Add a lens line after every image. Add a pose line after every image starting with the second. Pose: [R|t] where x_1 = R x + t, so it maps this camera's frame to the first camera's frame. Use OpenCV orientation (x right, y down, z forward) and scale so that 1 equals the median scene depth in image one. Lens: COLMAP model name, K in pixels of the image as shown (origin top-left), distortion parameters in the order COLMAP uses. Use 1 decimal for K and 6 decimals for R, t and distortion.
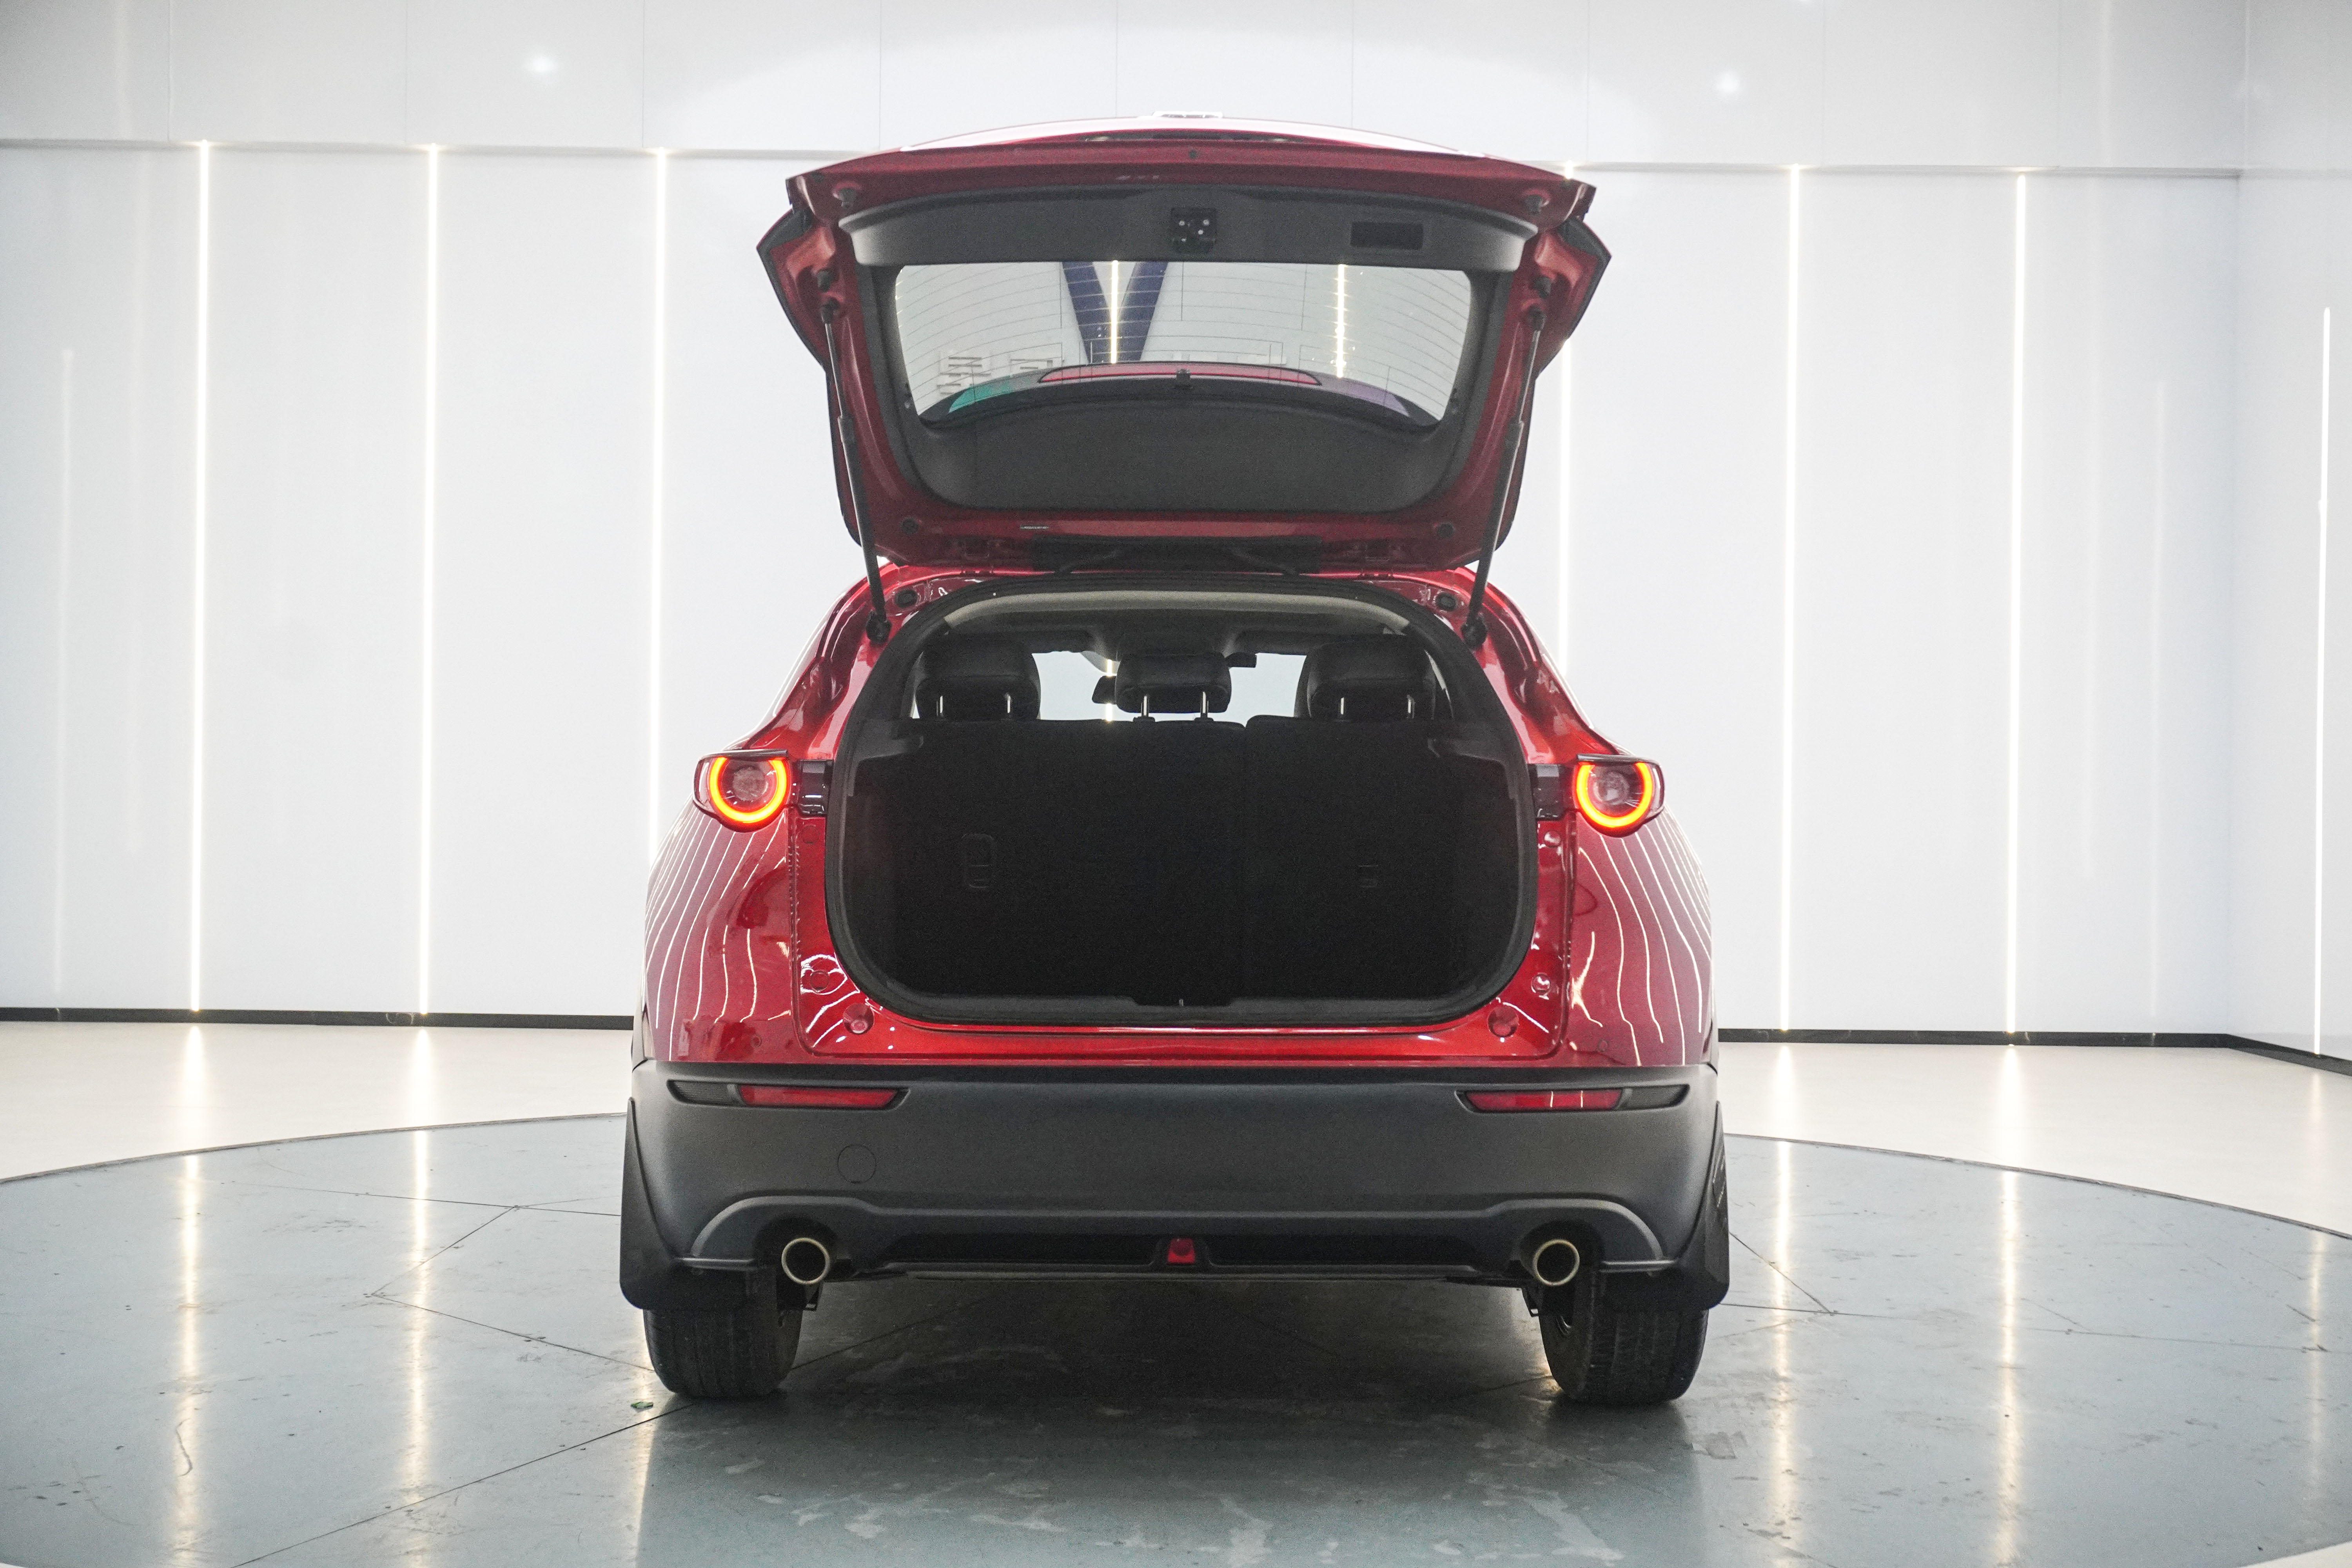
lens RADIAL K [[3008.0, 0, 1217.9], [0, 3008.0, 800.5], [0, 0, 1]] dist [0.050273, 0.000000]
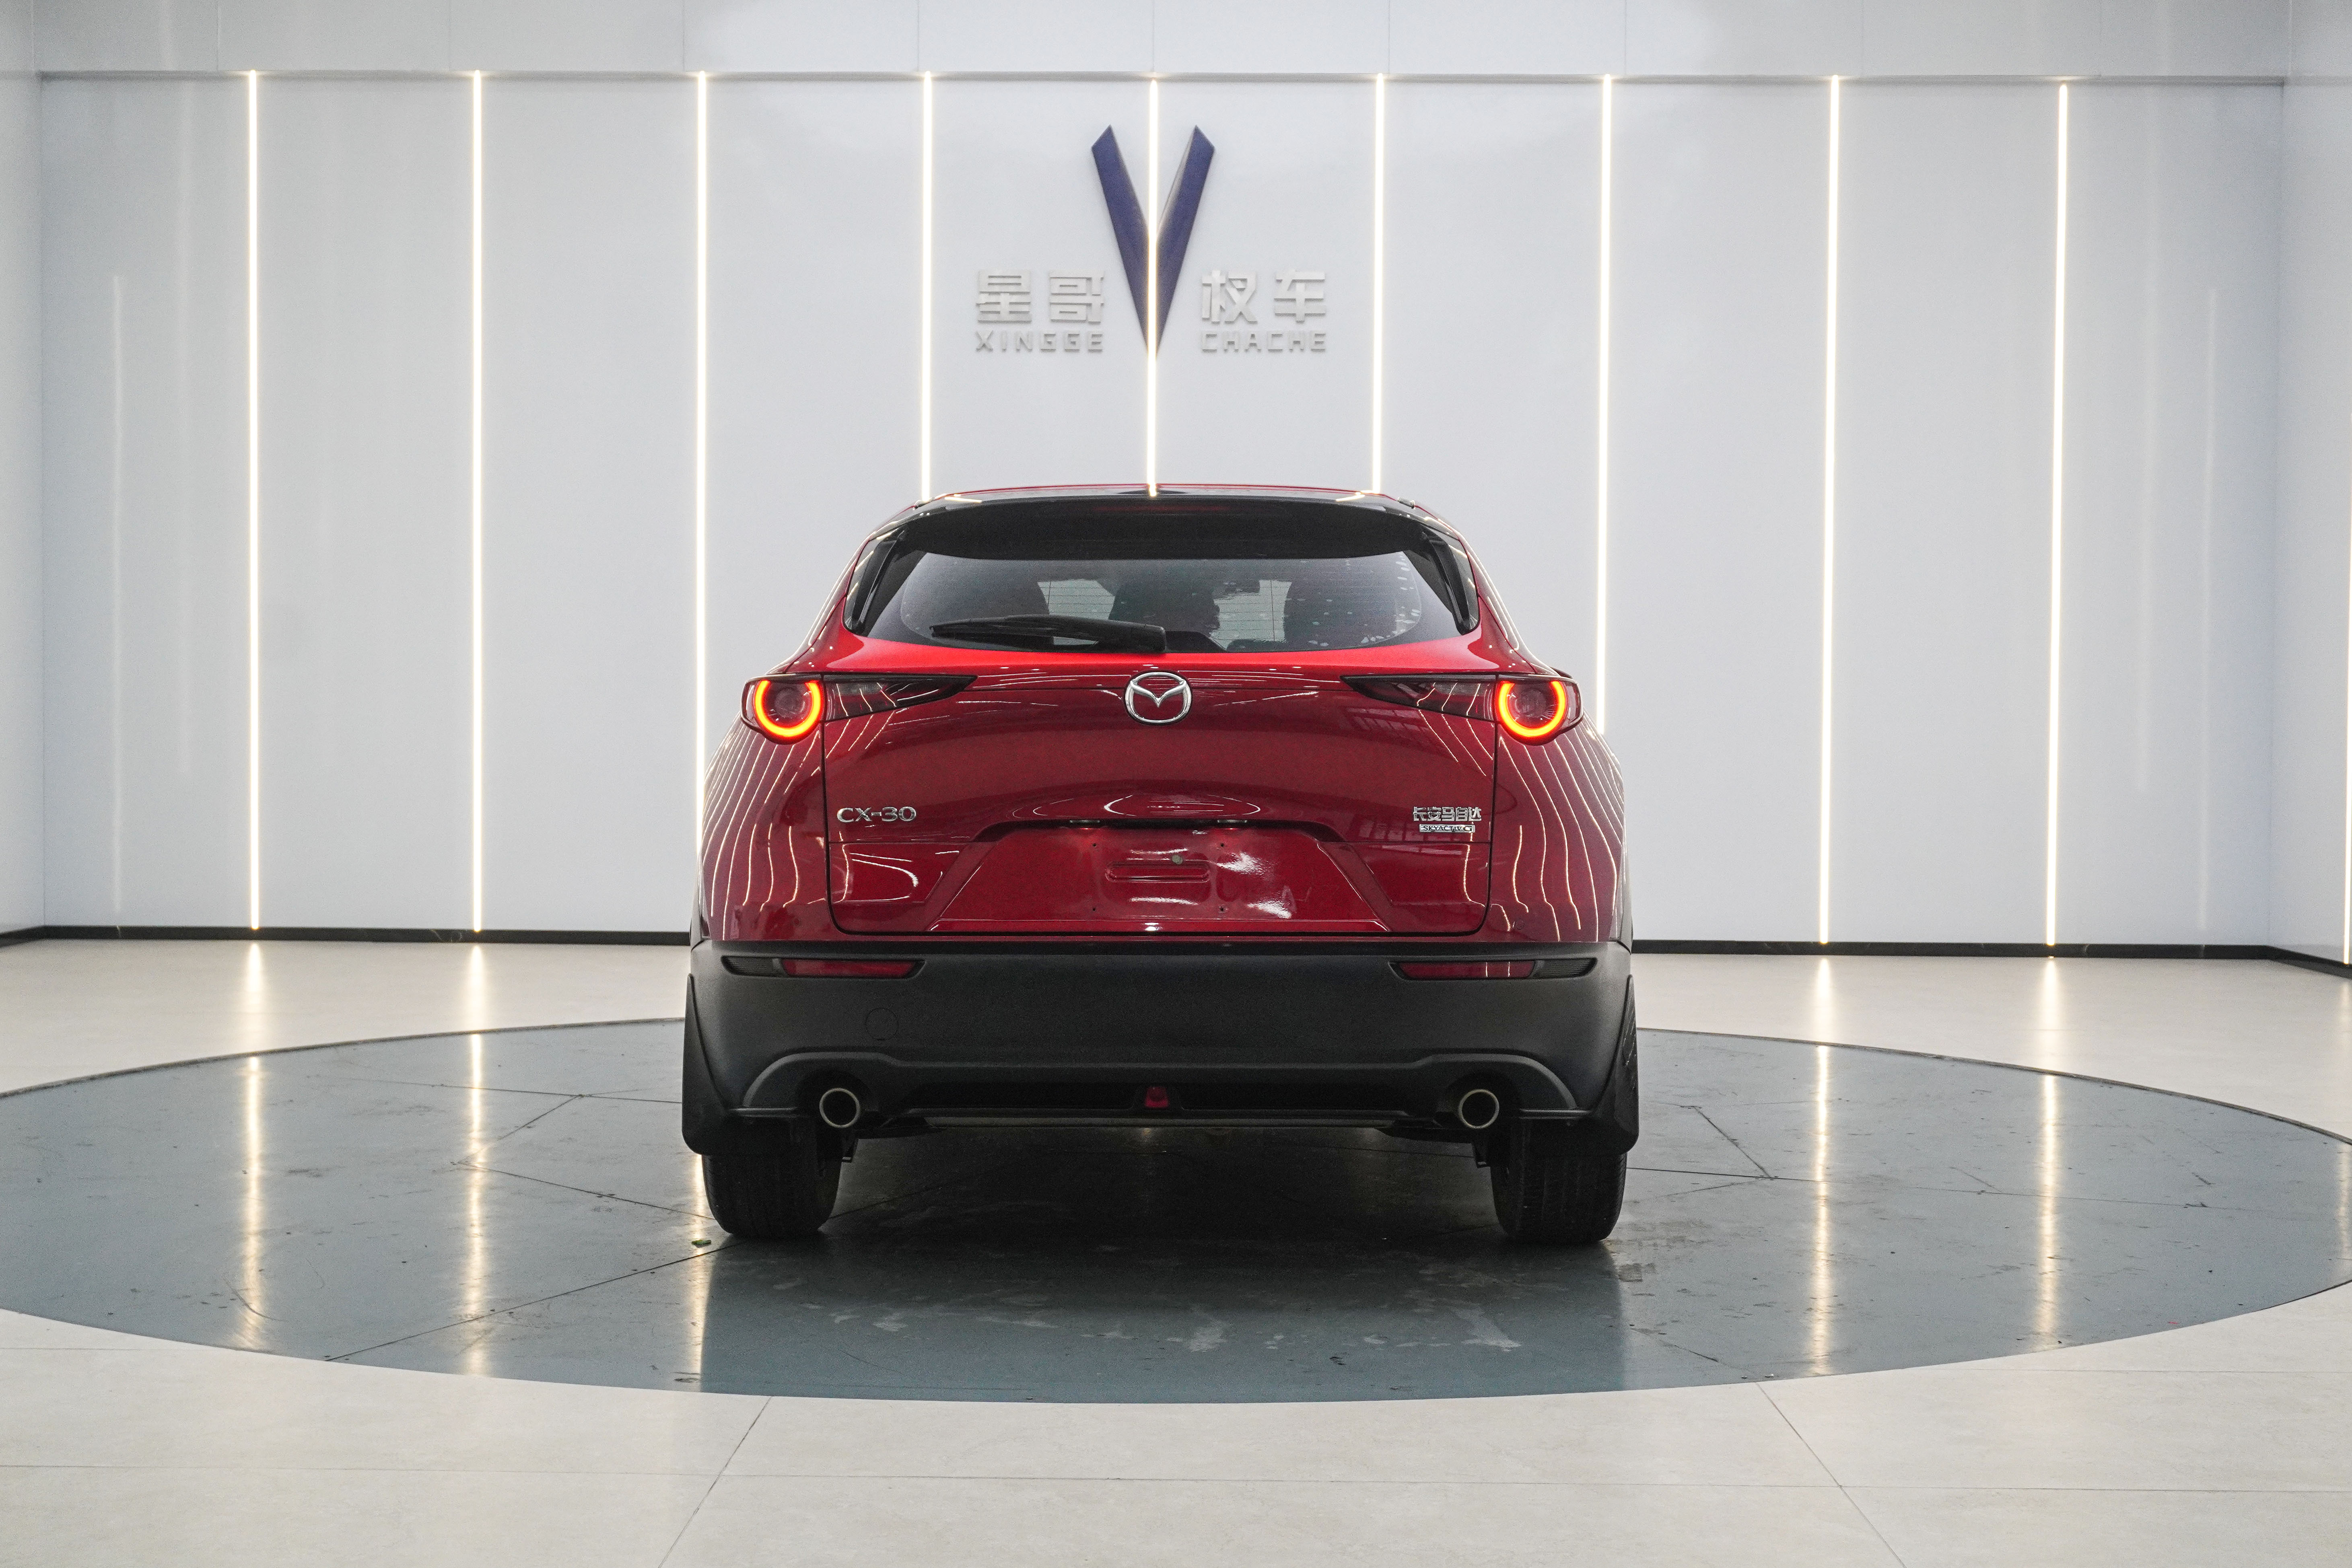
lens RADIAL K [[3044.9, 0, 1185.9], [0, 3044.9, 796.2], [0, 0, 1]] dist [0.039663, 0.000000]
pose [[0.999631, -0.004278, -0.026818, 0.028017], [0.004965, 0.999660, 0.025584, 0.000990], [0.026699, -0.025707, 0.999313, -0.166066]]
